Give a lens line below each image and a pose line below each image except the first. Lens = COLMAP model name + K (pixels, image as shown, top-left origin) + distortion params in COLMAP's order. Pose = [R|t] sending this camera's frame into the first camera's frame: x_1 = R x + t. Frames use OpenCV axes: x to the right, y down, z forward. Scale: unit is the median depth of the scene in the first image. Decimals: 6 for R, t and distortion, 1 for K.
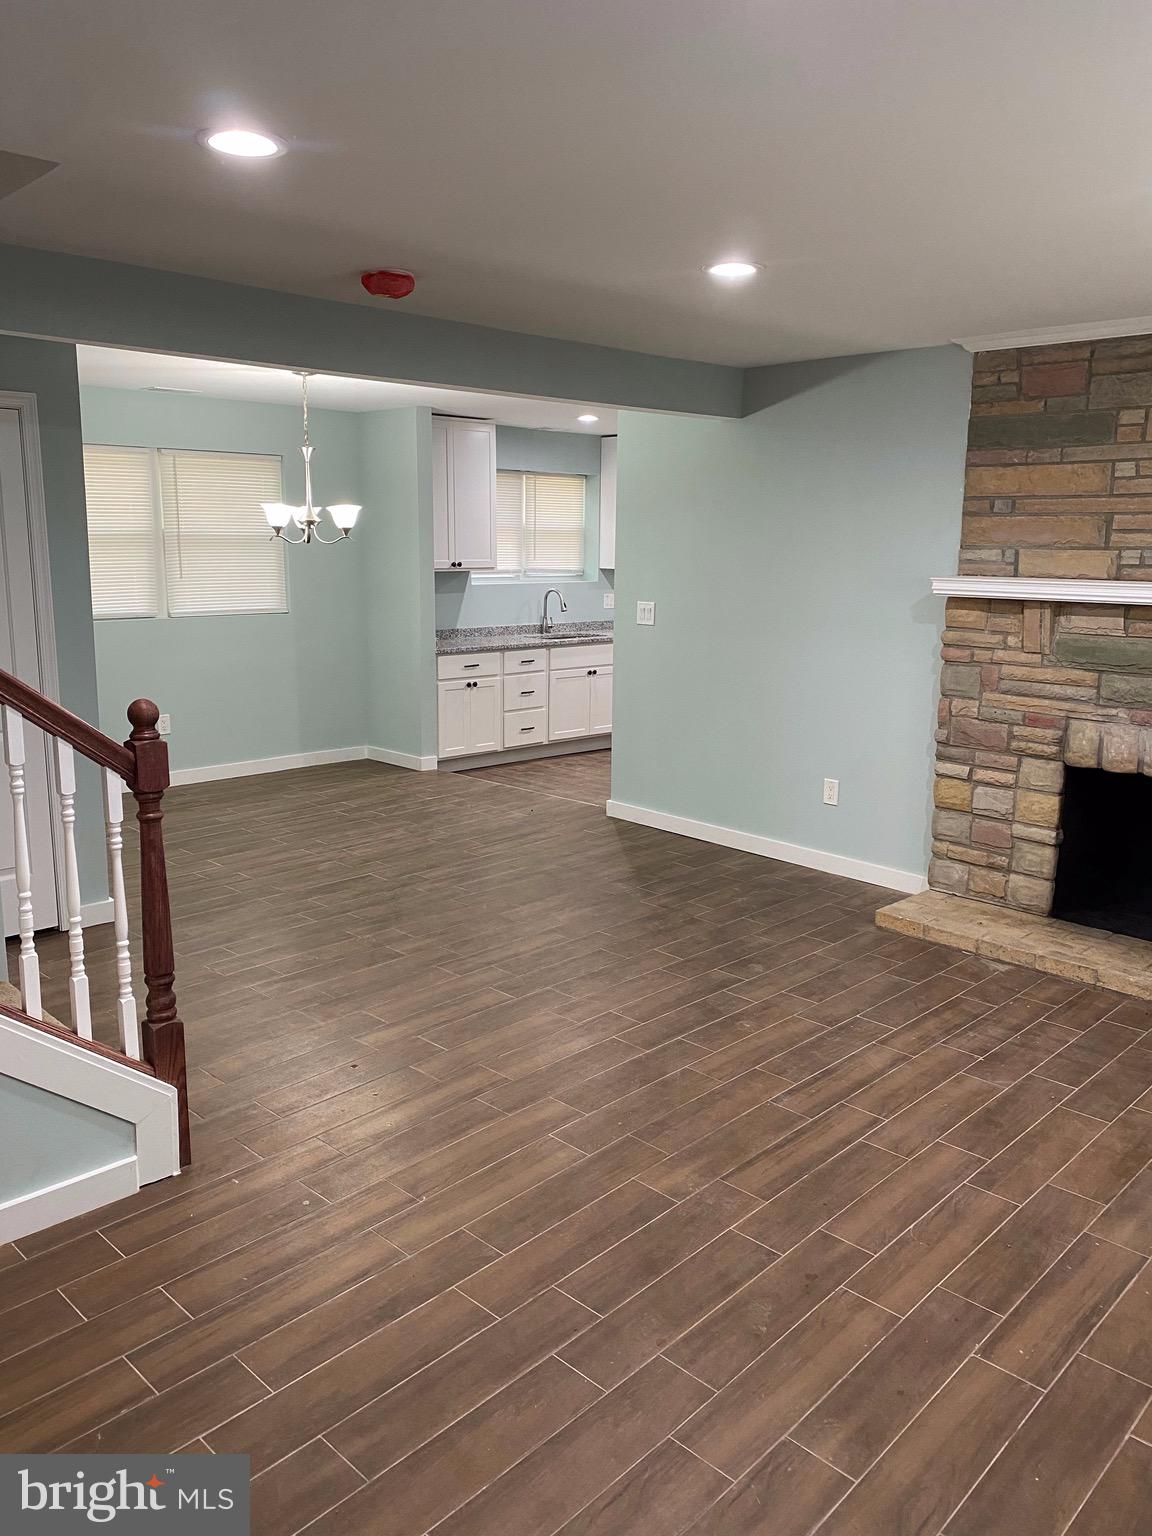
lens RADIAL K [[1144.7, 0, 576.0], [0, 1144.7, 768.0], [0, 0, 1]] dist [-0.034988, -0.003886]
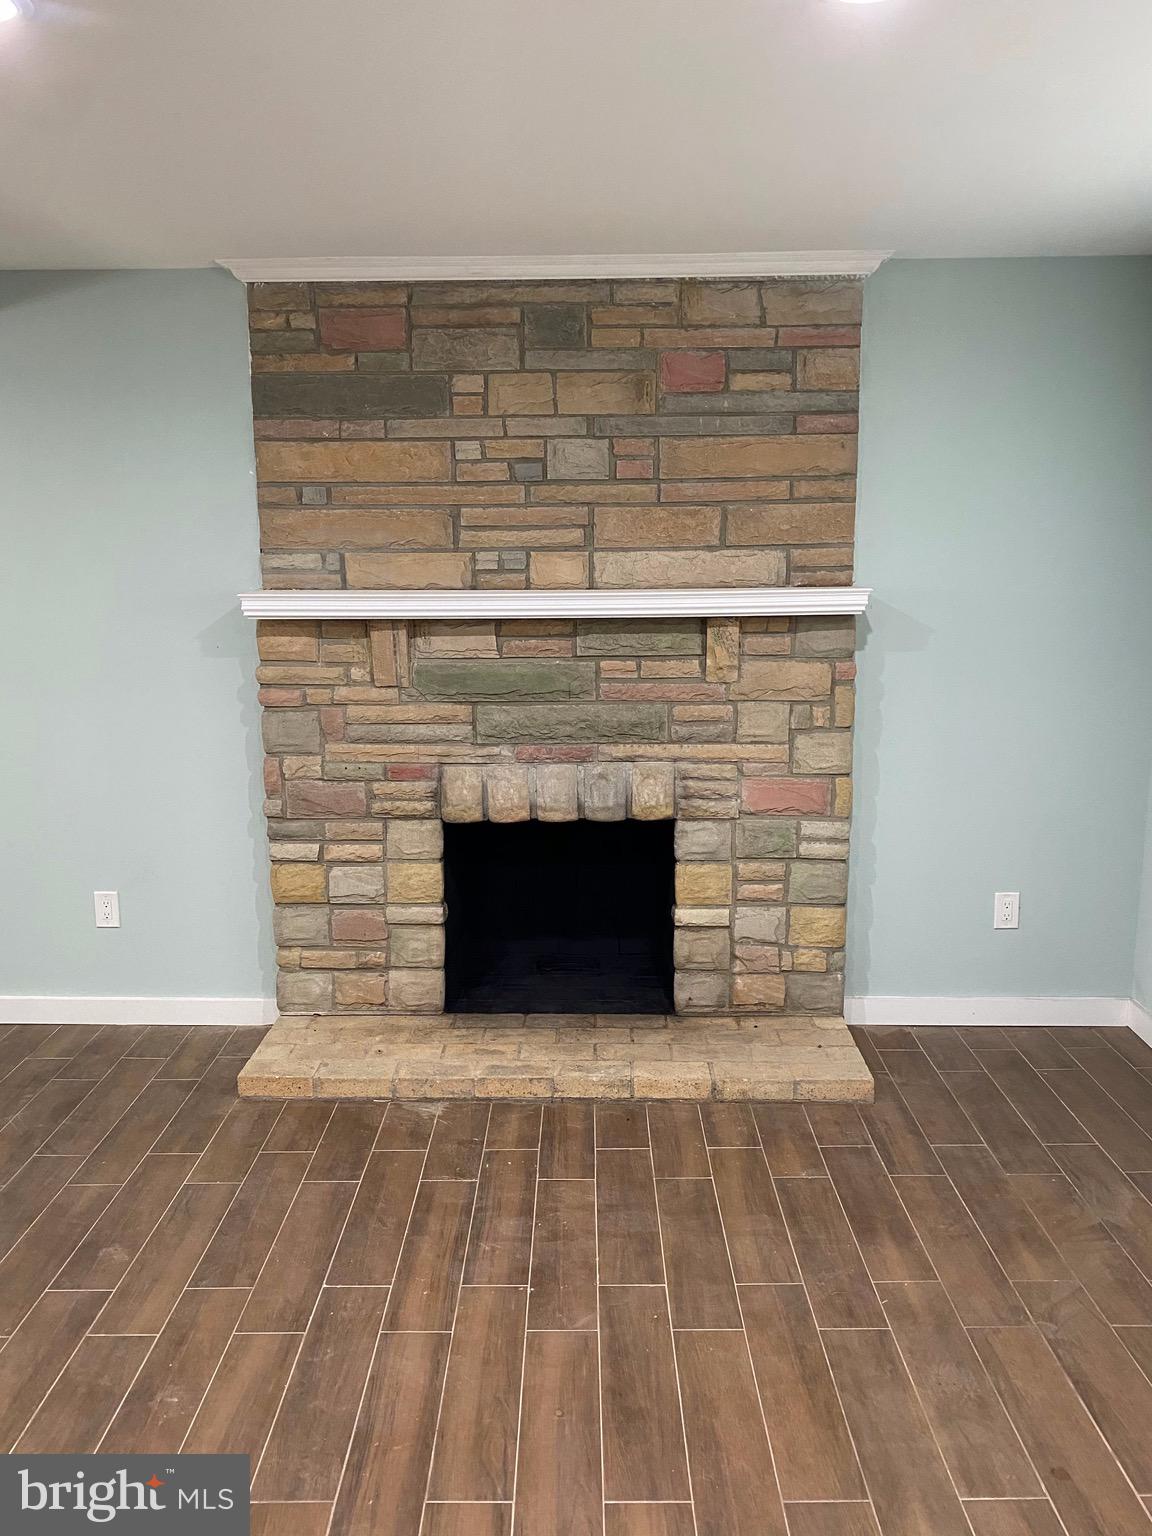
lens RADIAL K [[1179.2, 0, 574.3], [0, 1179.2, 744.9], [0, 0, 1]] dist [0.074878, -0.078818]
pose [[0.719294, -0.131352, 0.682175, -0.057730], [0.147538, 0.988445, 0.034758, -0.070447], [-0.678859, 0.075646, 0.730362, 0.327936]]
